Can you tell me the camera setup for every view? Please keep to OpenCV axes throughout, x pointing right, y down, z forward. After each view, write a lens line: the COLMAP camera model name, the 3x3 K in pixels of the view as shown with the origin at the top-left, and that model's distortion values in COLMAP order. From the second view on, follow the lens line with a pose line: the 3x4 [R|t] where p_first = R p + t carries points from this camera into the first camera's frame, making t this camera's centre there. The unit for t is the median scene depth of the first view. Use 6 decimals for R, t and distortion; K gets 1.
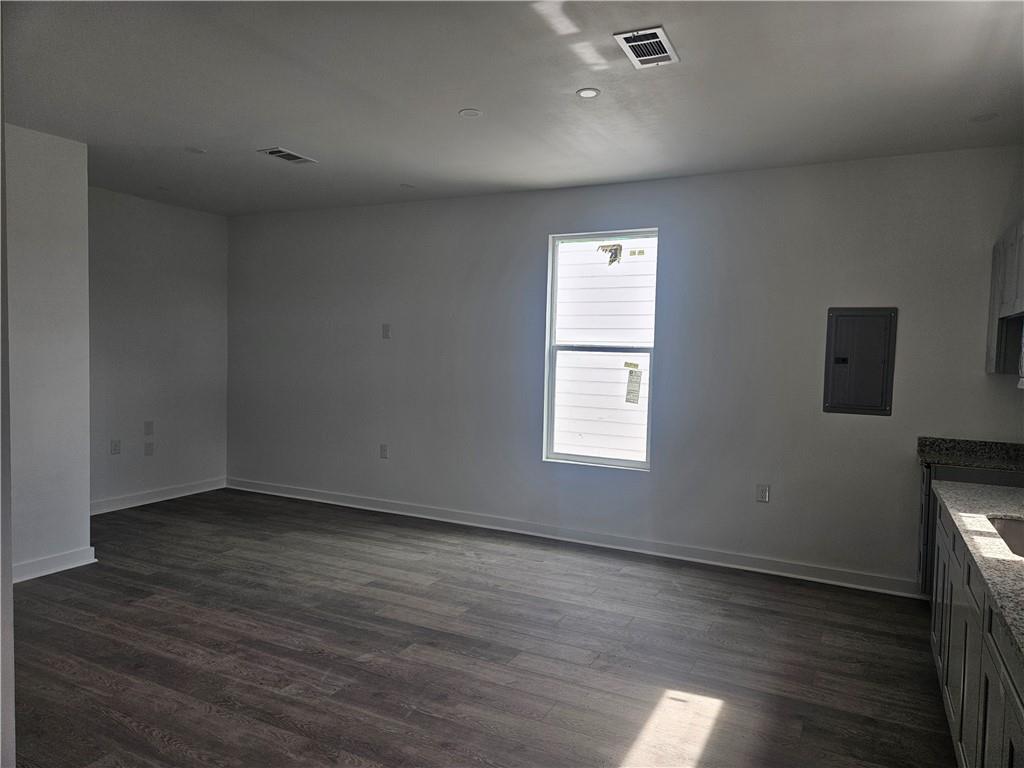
lens RADIAL K [[687.5, 0, 522.4], [0, 687.5, 378.4], [0, 0, 1]] dist [0.045856, -0.030130]
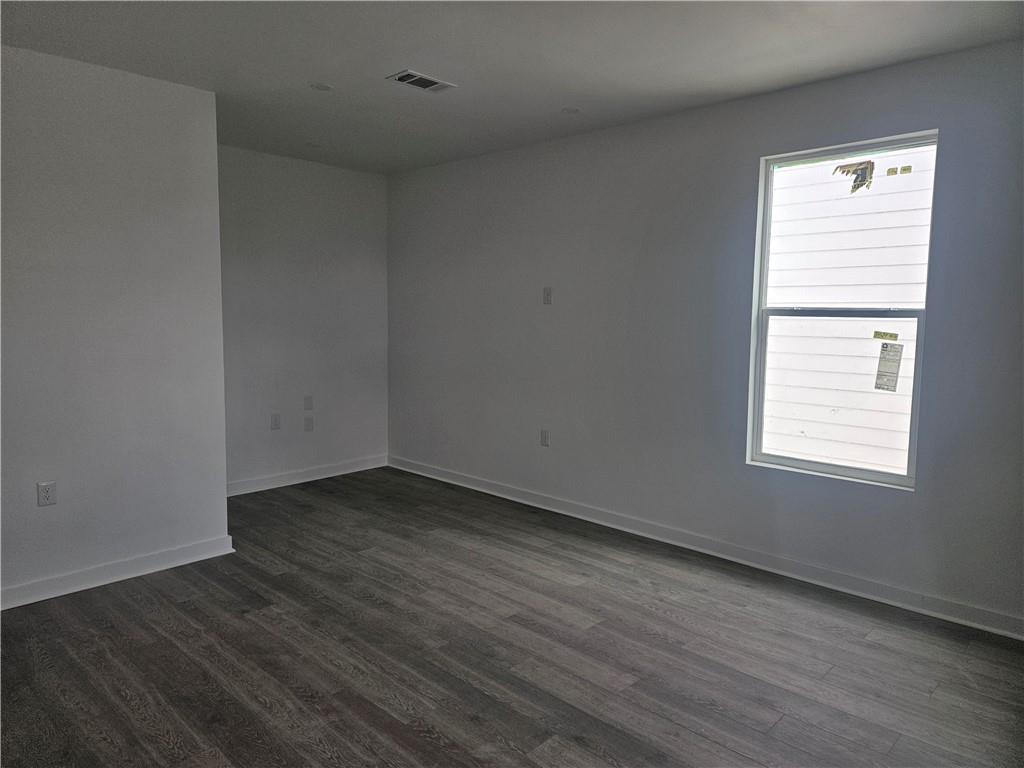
lens RADIAL K [[687.5, 0, 498.6], [0, 687.5, 372.9], [0, 0, 1]] dist [0.045856, -0.030130]
pose [[0.953080, 0.012222, -0.302473, -0.000834], [0.000705, 0.999092, 0.042593, -0.013033], [0.302719, -0.040807, 0.952206, 0.235136]]
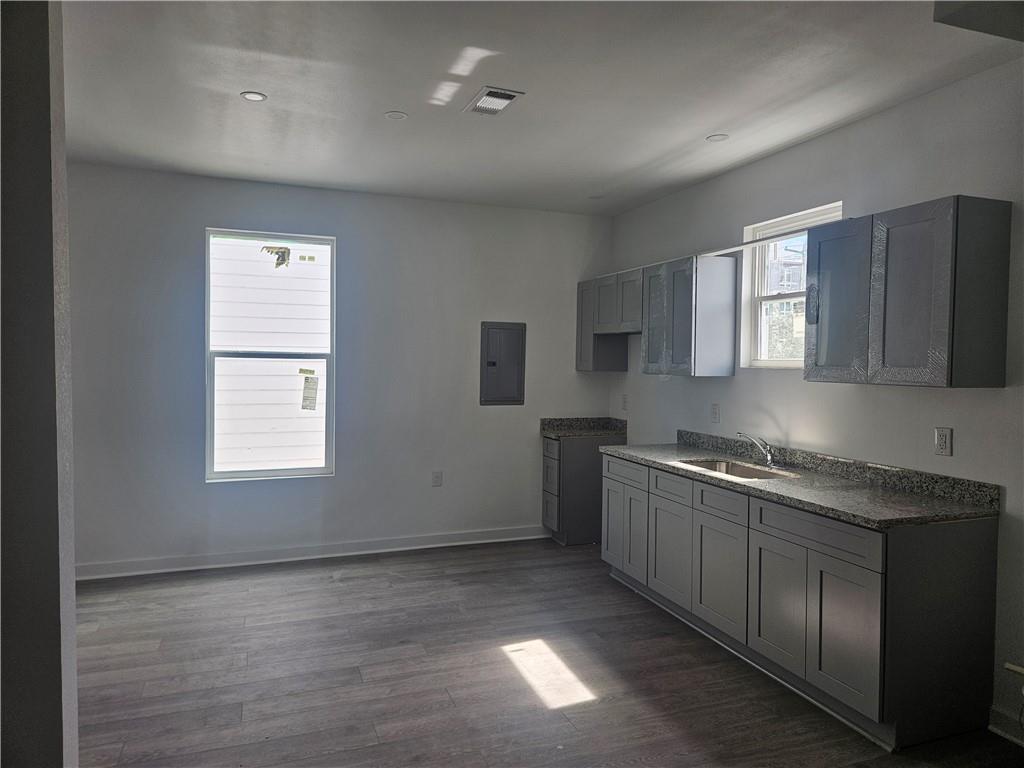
lens RADIAL K [[687.5, 0, 525.1], [0, 687.5, 378.6], [0, 0, 1]] dist [0.045856, -0.030130]
pose [[0.674046, -0.038015, 0.737710, -0.397922], [0.033991, 0.999213, 0.020433, -0.020674], [-0.737907, 0.011303, 0.674808, 0.108943]]
